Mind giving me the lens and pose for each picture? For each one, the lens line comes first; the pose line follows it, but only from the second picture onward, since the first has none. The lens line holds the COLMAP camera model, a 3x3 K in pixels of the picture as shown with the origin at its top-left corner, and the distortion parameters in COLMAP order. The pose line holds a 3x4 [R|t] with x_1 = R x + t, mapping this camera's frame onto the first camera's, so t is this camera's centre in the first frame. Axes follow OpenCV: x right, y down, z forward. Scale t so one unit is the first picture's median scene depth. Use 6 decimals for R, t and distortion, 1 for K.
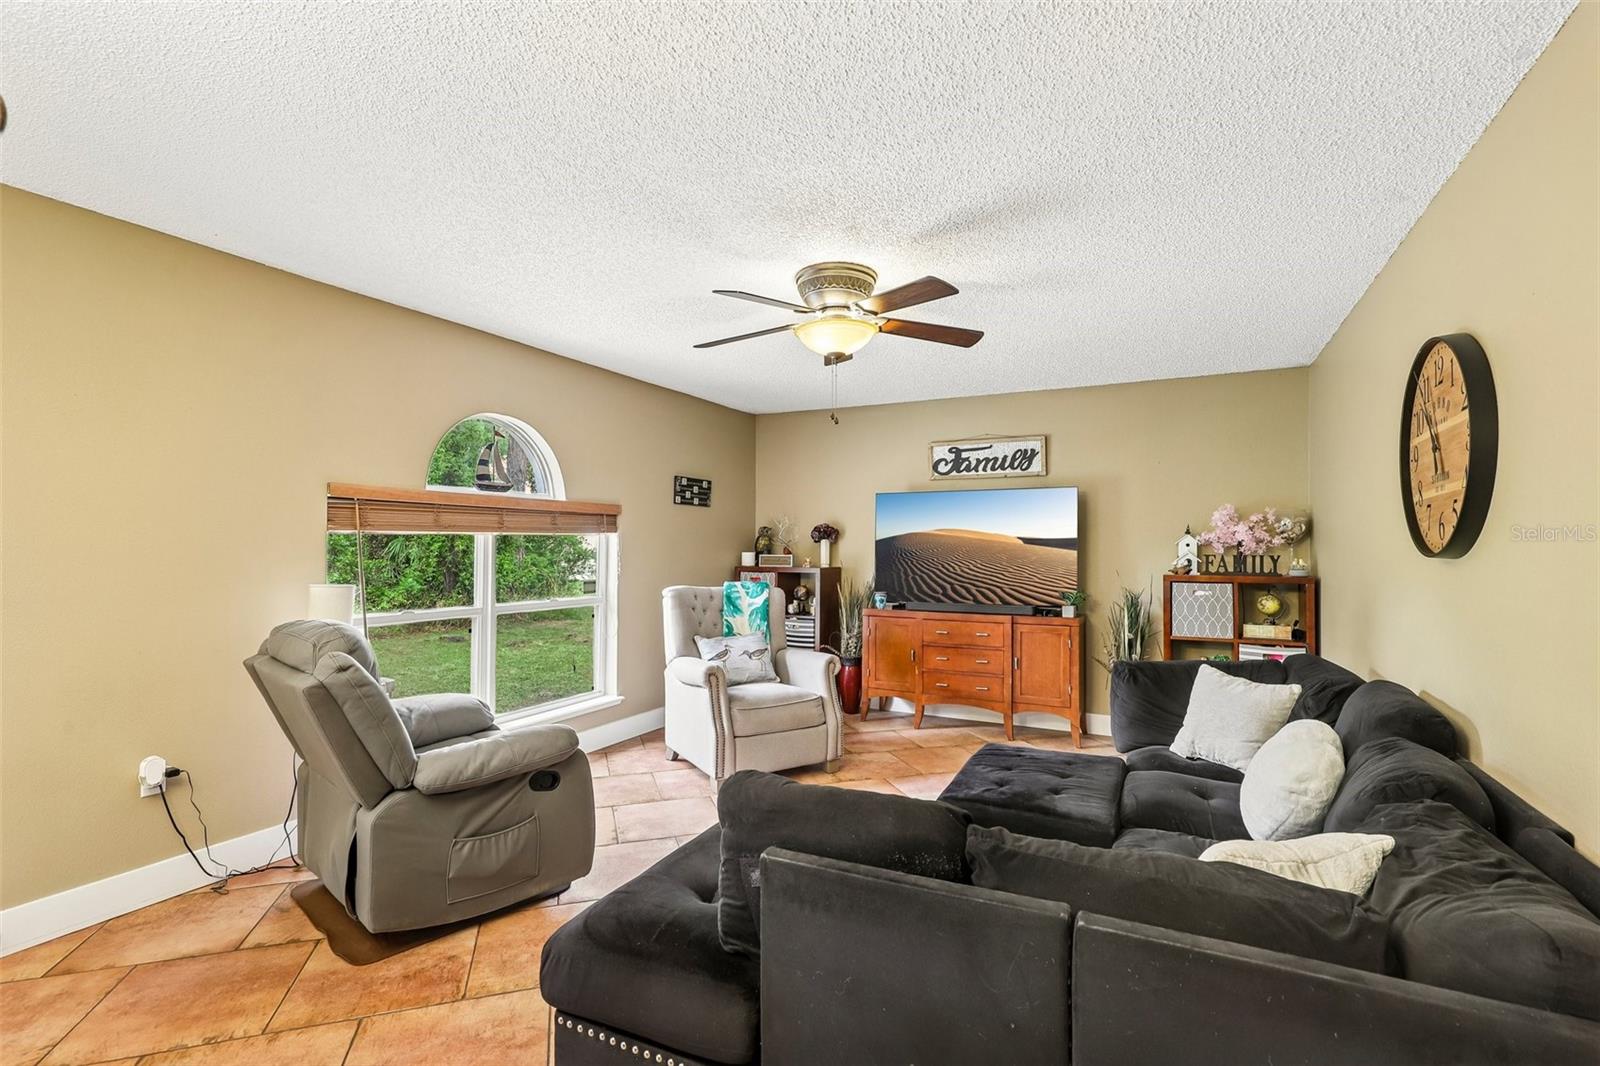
lens RADIAL K [[733.0, 0, 791.8], [0, 733.0, 534.3], [0, 0, 1]] dist [-0.000173, -0.001441]
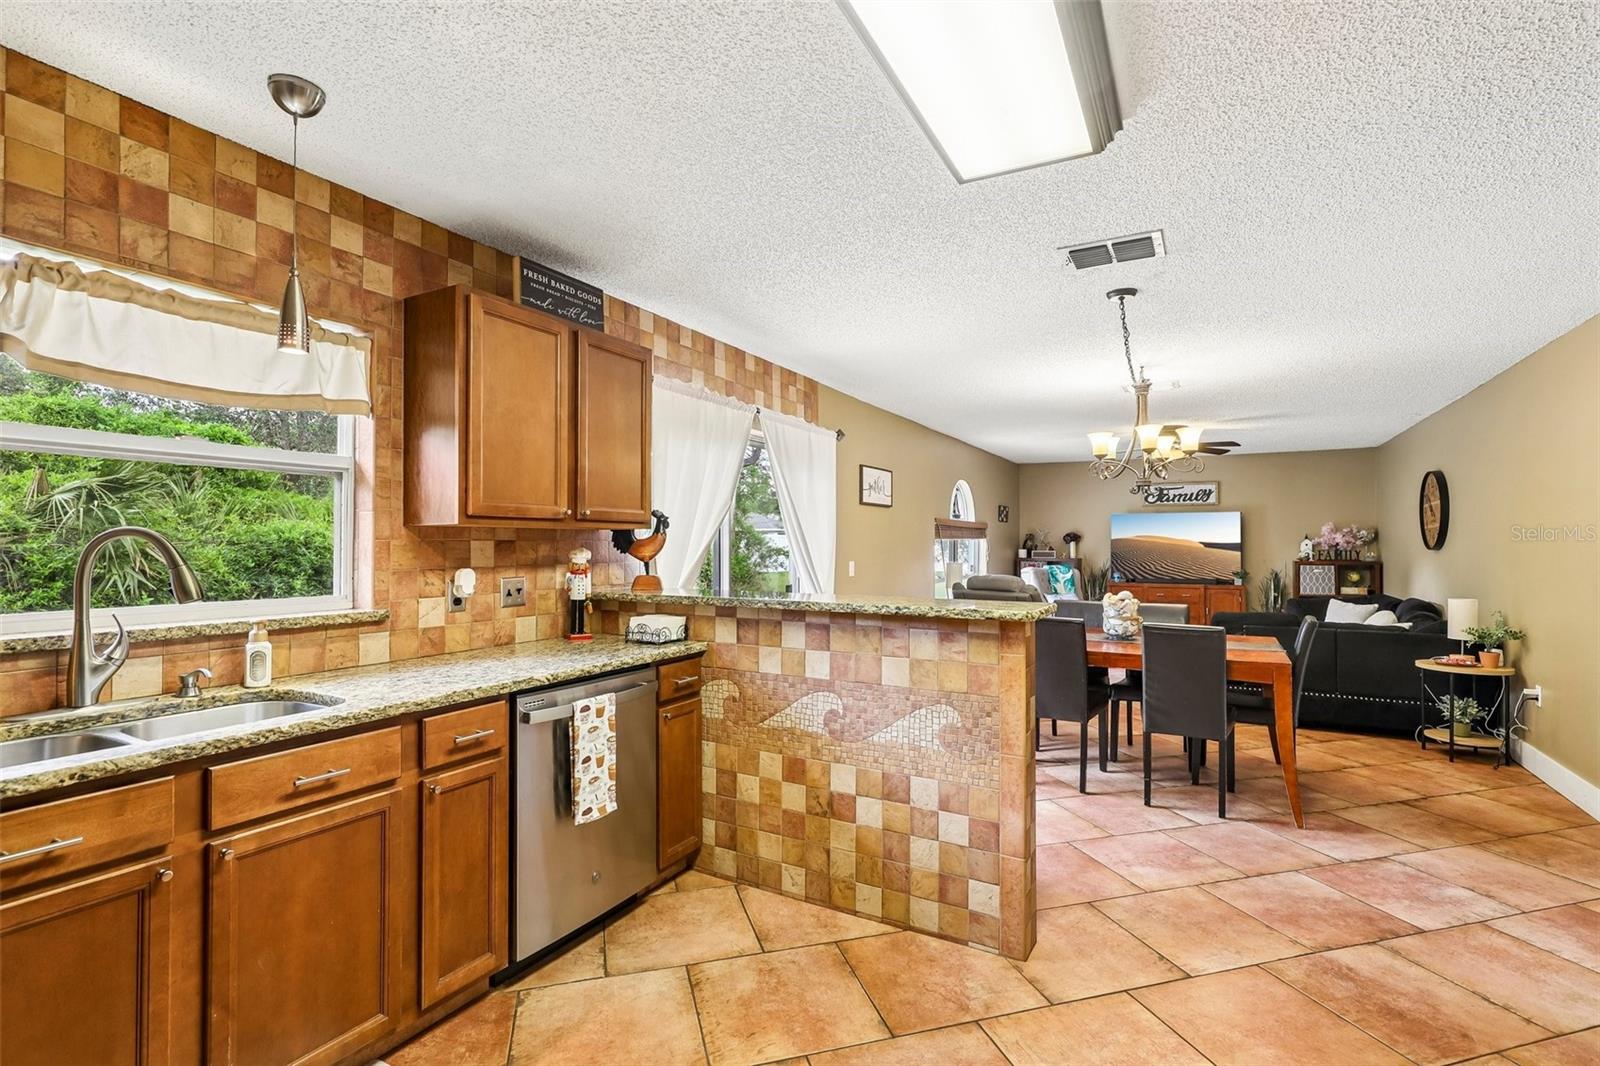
lens RADIAL K [[733.0, 0, 803.6], [0, 733.0, 534.5], [0, 0, 1]] dist [-0.000173, -0.001441]
pose [[0.999567, -0.002014, -0.029366, -0.657594], [0.002052, 0.999997, 0.001260, -0.015926], [0.029363, -0.001320, 0.999568, -0.856565]]
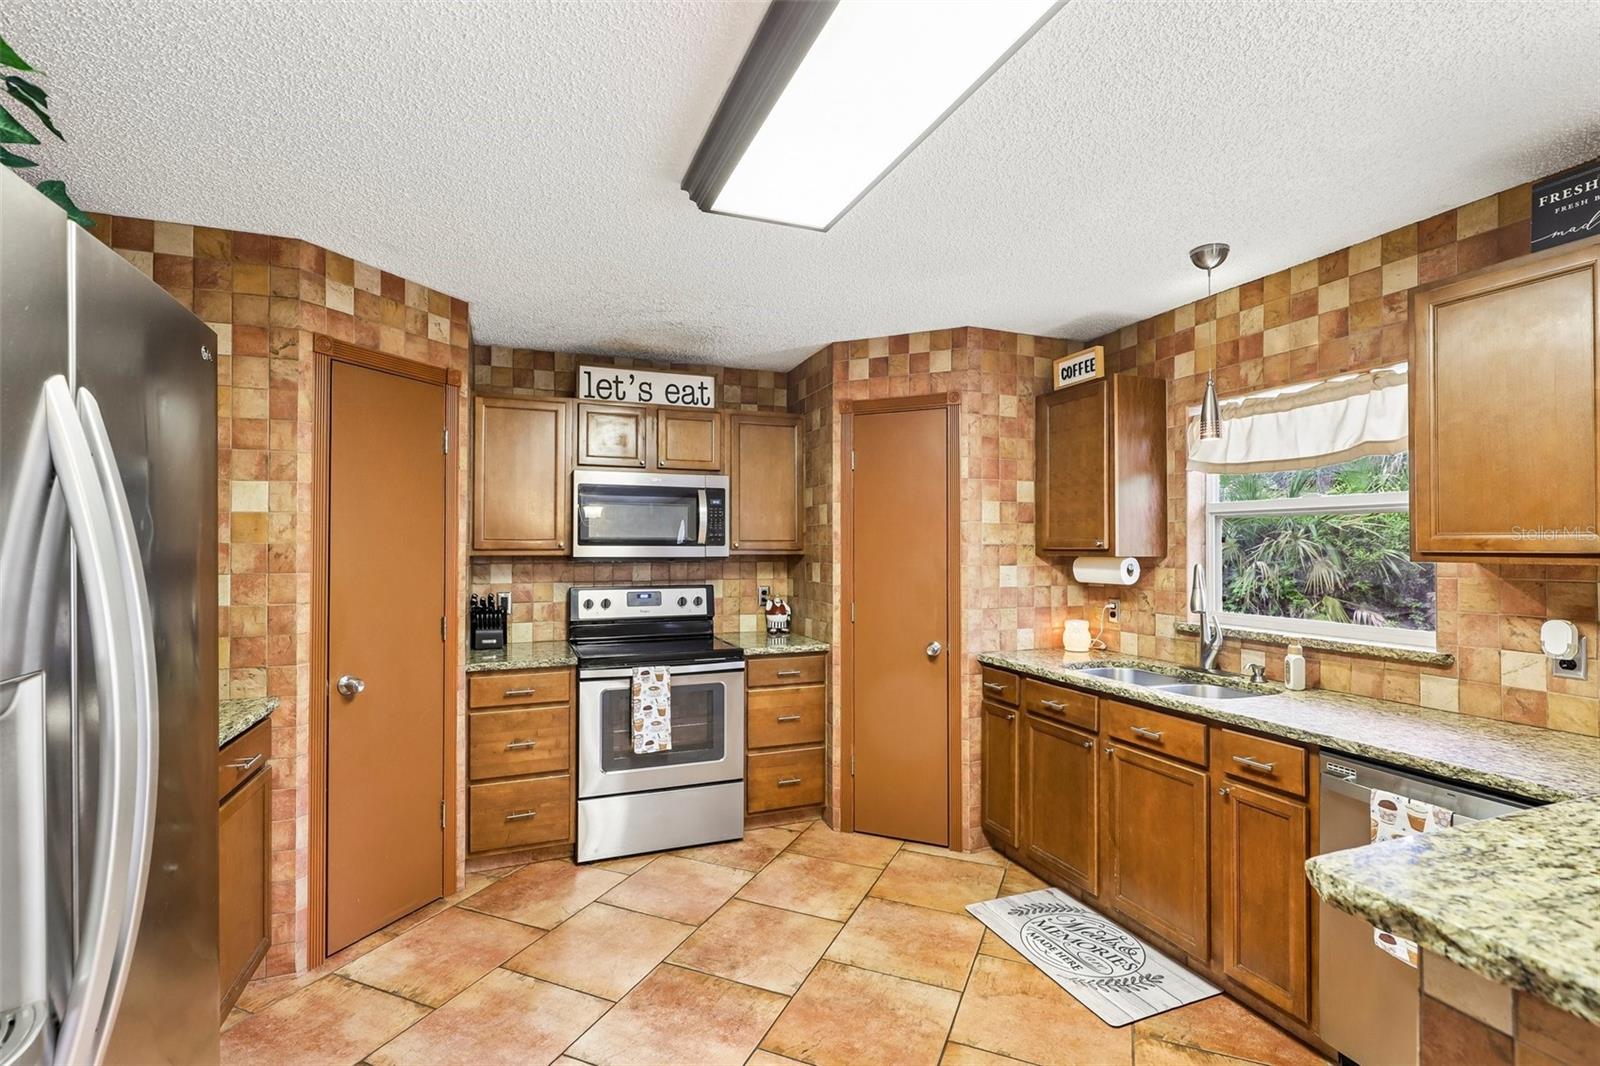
lens RADIAL K [[733.0, 0, 800.2], [0, 733.0, 536.2], [0, 0, 1]] dist [-0.000173, -0.001441]
pose [[-0.661082, -0.012182, -0.750215, -0.336198], [0.008795, 0.999674, -0.023983, -0.031147], [0.750263, -0.022453, -0.660759, -0.351656]]
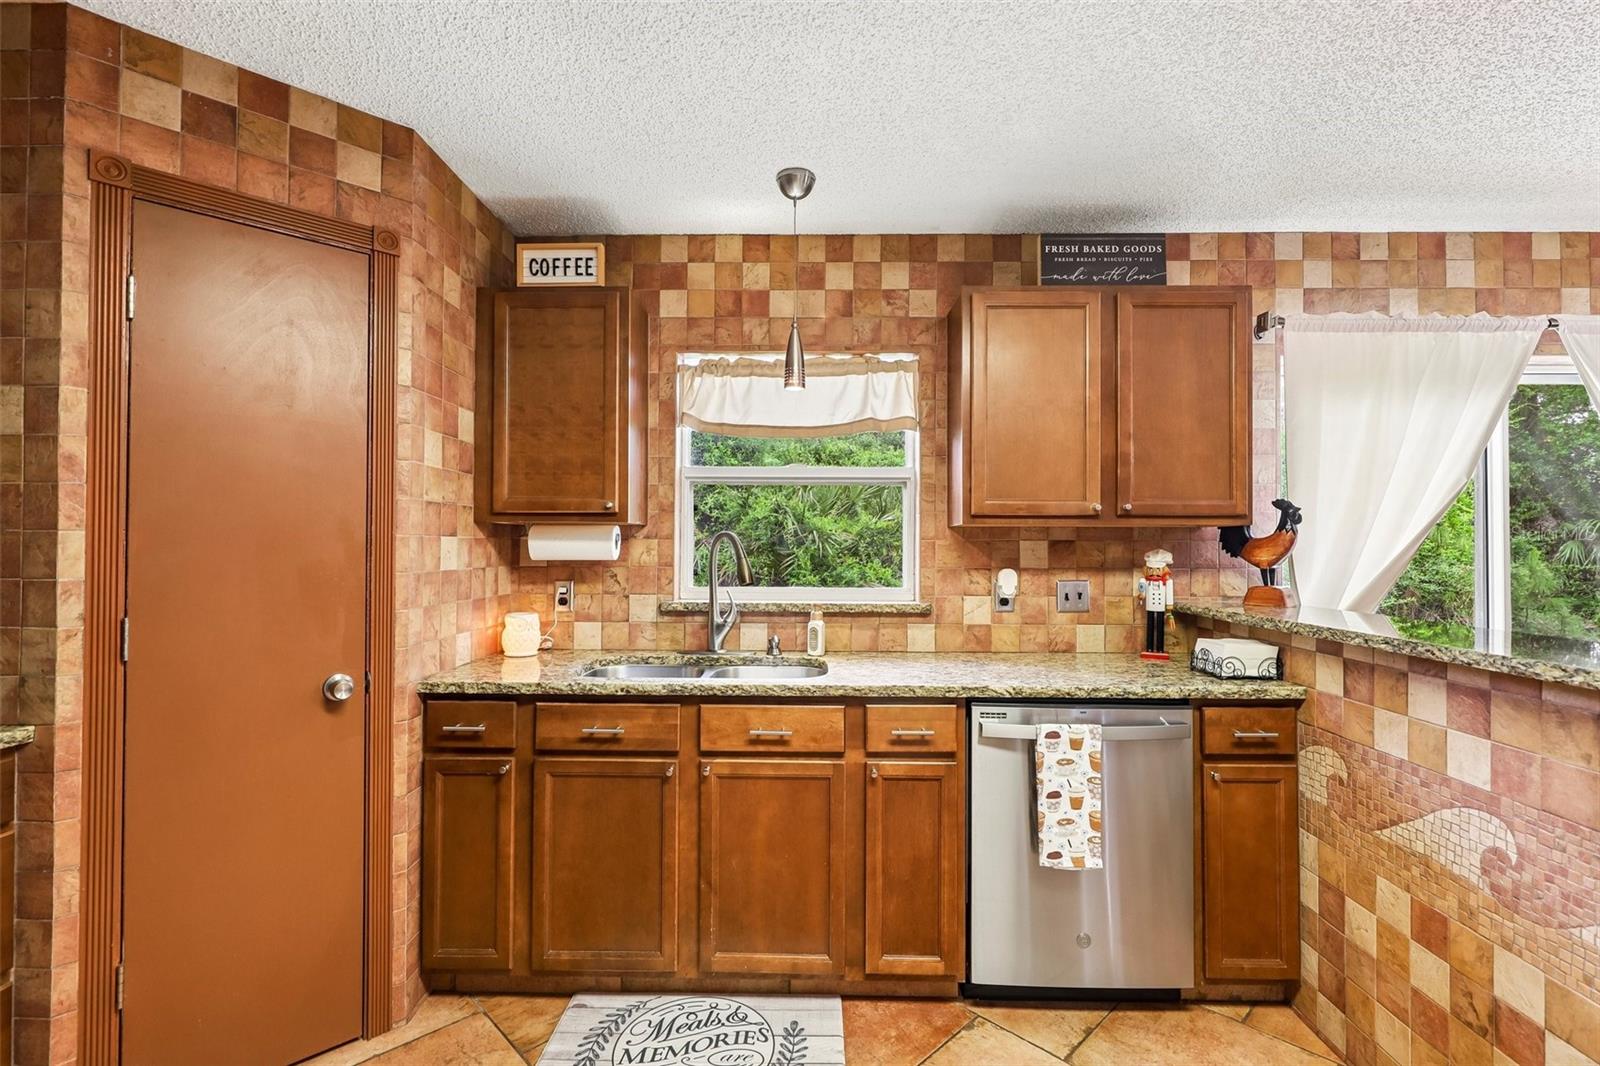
lens RADIAL K [[733.0, 0, 805.1], [0, 733.0, 535.6], [0, 0, 1]] dist [-0.000173, -0.001441]
pose [[0.446944, -0.010886, -0.894496, -0.504682], [0.009669, 0.999926, -0.007338, -0.012327], [0.894510, -0.005369, 0.447016, -0.688700]]
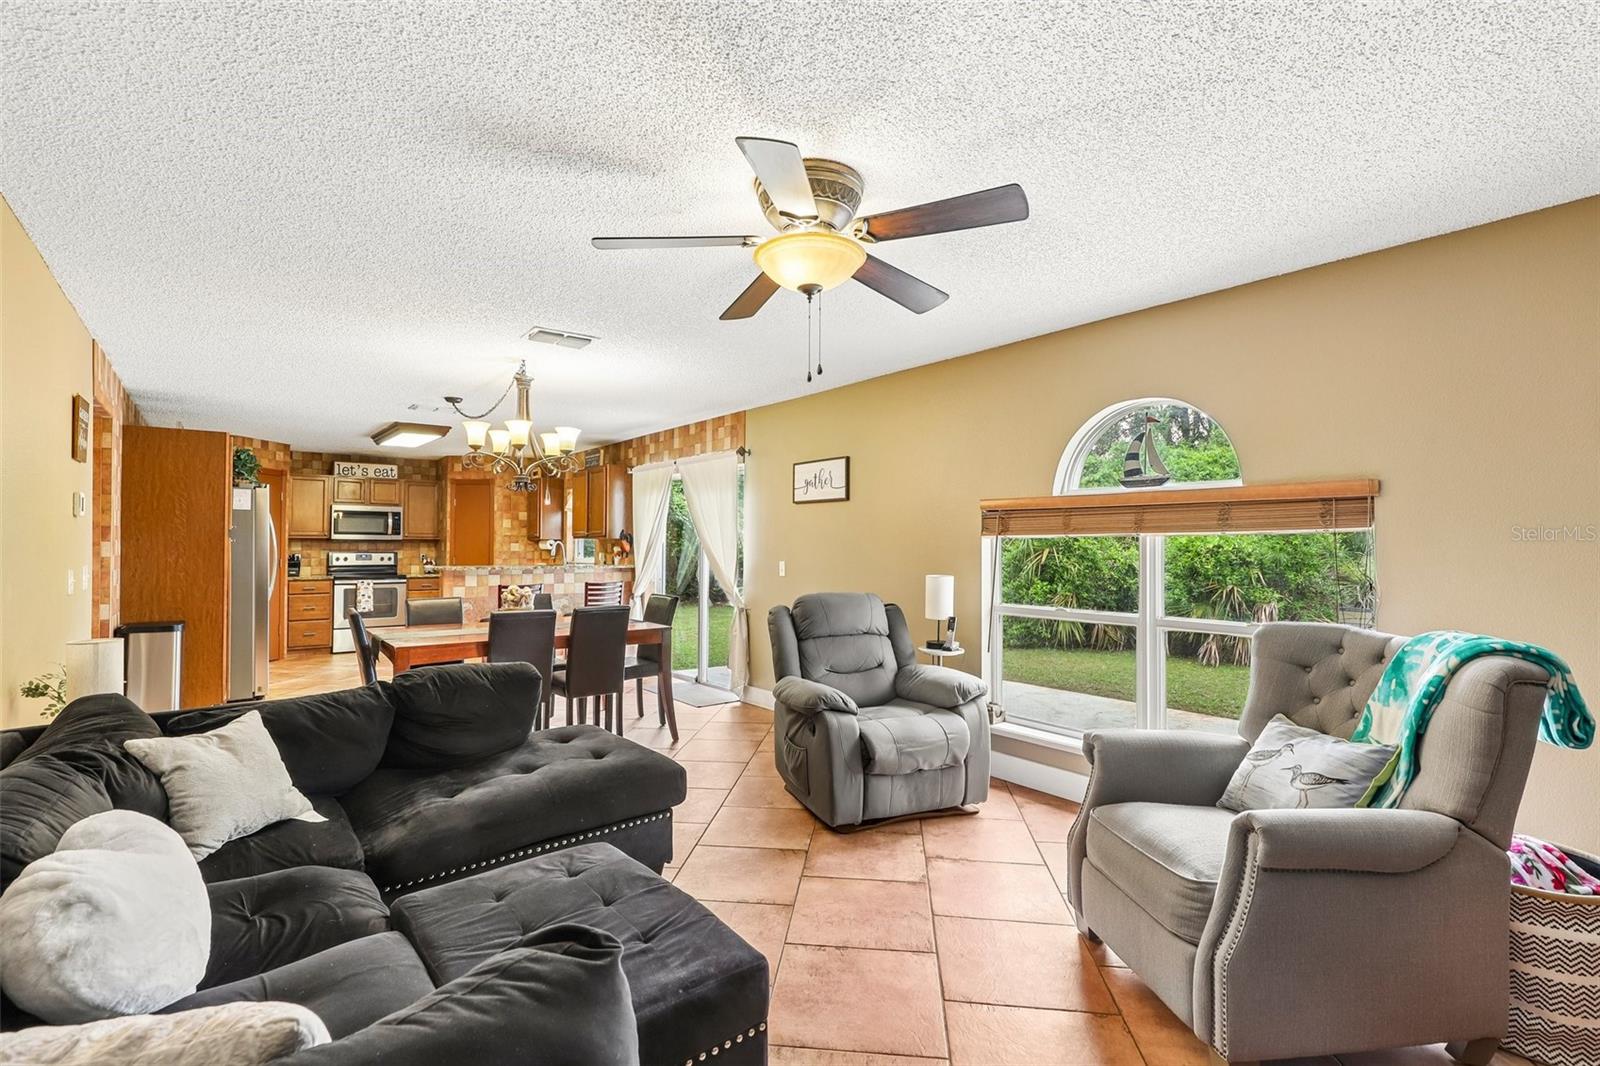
lens RADIAL K [[733.0, 0, 798.6], [0, 733.0, 532.3], [0, 0, 1]] dist [-0.000173, -0.001441]
pose [[-0.408569, -0.021683, -0.912470, 0.483048], [0.008096, 0.999592, -0.027378, 0.014204], [0.912691, -0.018573, -0.408227, 0.844065]]
